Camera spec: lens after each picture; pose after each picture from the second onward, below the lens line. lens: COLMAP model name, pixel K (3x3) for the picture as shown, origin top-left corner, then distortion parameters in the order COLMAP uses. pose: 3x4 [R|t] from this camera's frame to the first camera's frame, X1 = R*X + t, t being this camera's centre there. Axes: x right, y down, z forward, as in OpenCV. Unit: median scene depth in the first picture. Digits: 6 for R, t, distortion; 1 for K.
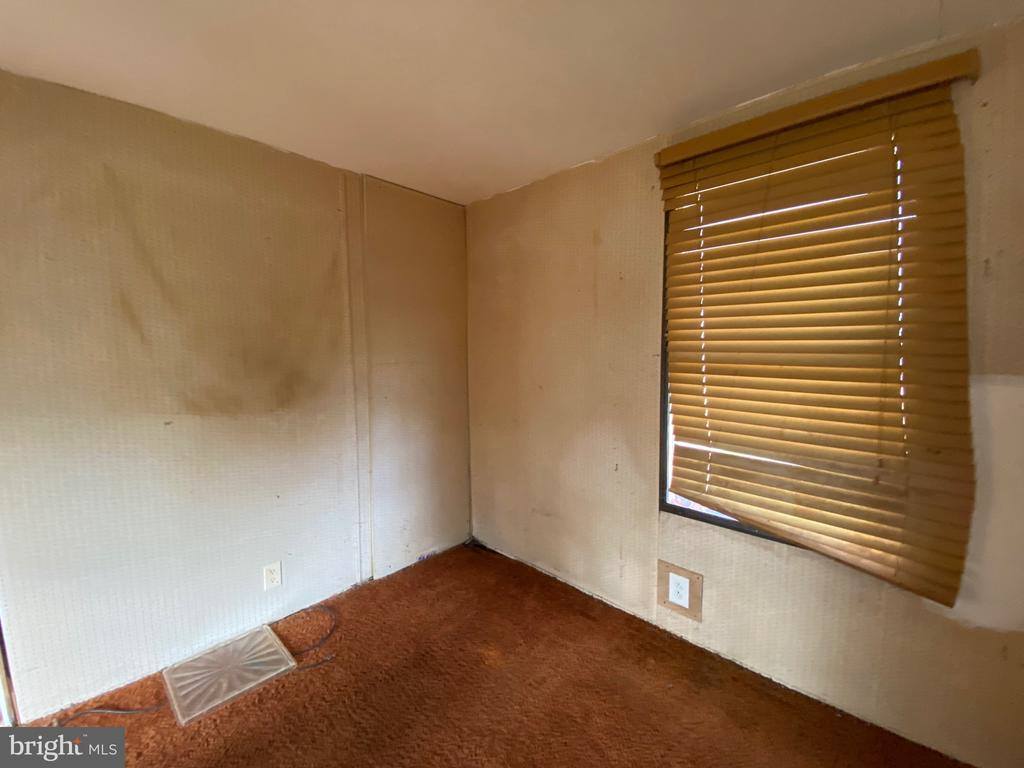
lens RADIAL K [[411.7, 0, 511.7], [0, 411.7, 384.0], [0, 0, 1]] dist [0.001830, -0.006554]
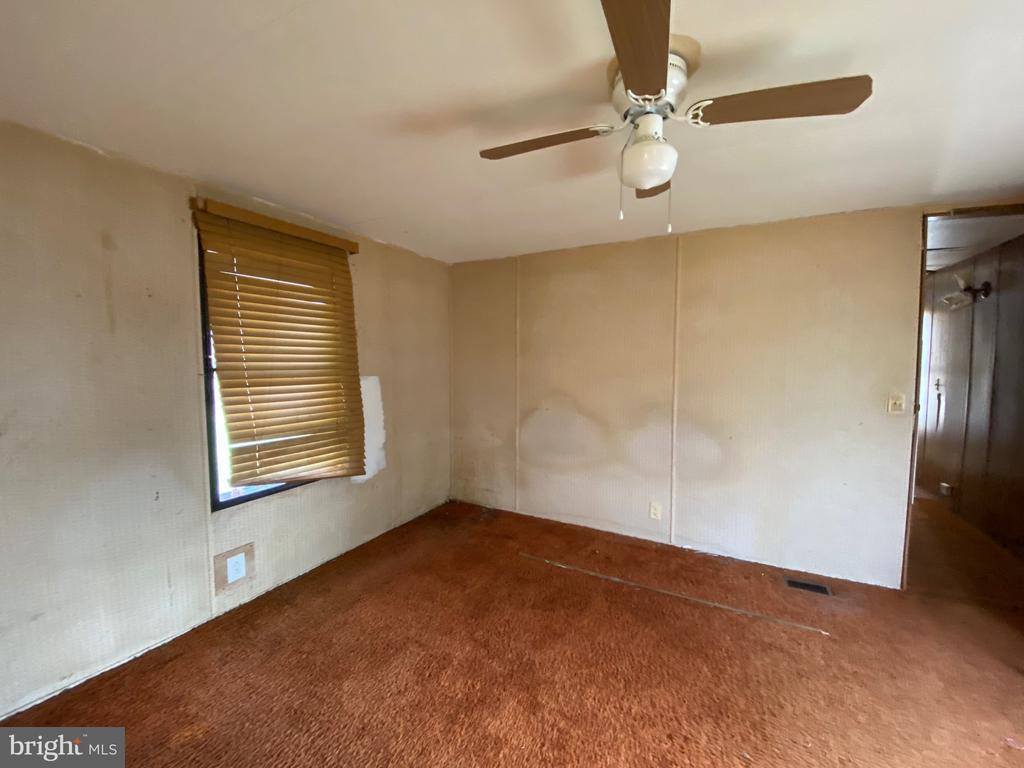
lens RADIAL K [[411.7, 0, 512.9], [0, 411.7, 384.7], [0, 0, 1]] dist [0.001830, -0.006554]
pose [[-0.255959, -0.067131, 0.964354, -1.039286], [0.077849, 0.992914, 0.089782, -0.086684], [-0.963548, 0.098054, -0.248919, 0.520882]]
